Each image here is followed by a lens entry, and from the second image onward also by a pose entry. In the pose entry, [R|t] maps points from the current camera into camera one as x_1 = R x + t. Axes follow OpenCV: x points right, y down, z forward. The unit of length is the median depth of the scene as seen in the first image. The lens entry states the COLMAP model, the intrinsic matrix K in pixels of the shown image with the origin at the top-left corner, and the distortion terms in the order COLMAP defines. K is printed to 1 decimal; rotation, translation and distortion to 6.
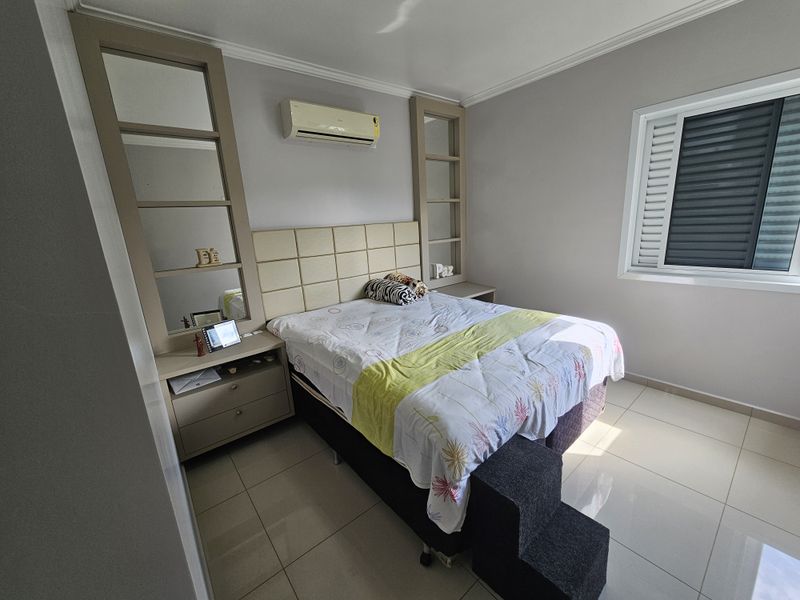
lens RADIAL K [[325.8, 0, 402.0], [0, 325.8, 299.1], [0, 0, 1]] dist [-0.005034, 0.000774]
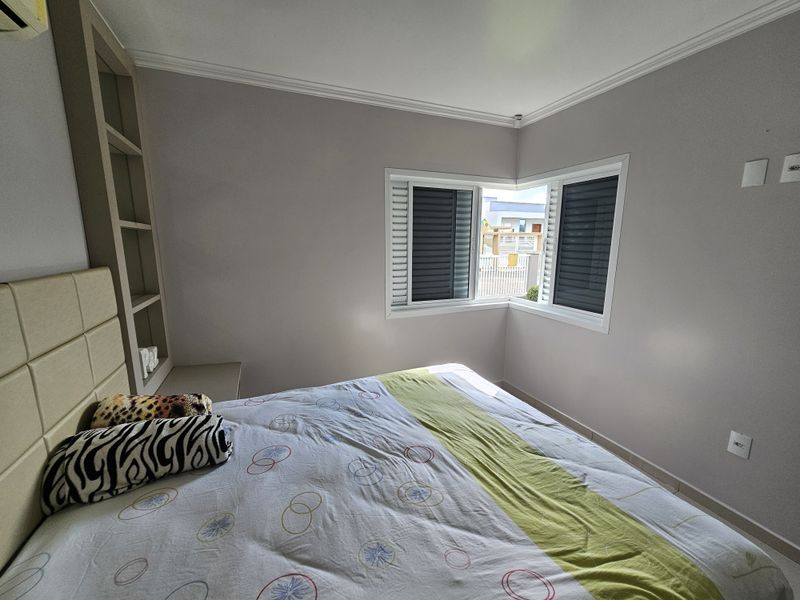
lens RADIAL K [[325.8, 0, 399.5], [0, 325.8, 298.1], [0, 0, 1]] dist [-0.005034, 0.000774]
pose [[0.282567, -0.102095, 0.953799, -0.380472], [0.207307, 0.977322, 0.043197, -0.194276], [-0.936579, 0.185523, 0.297324, 0.733182]]
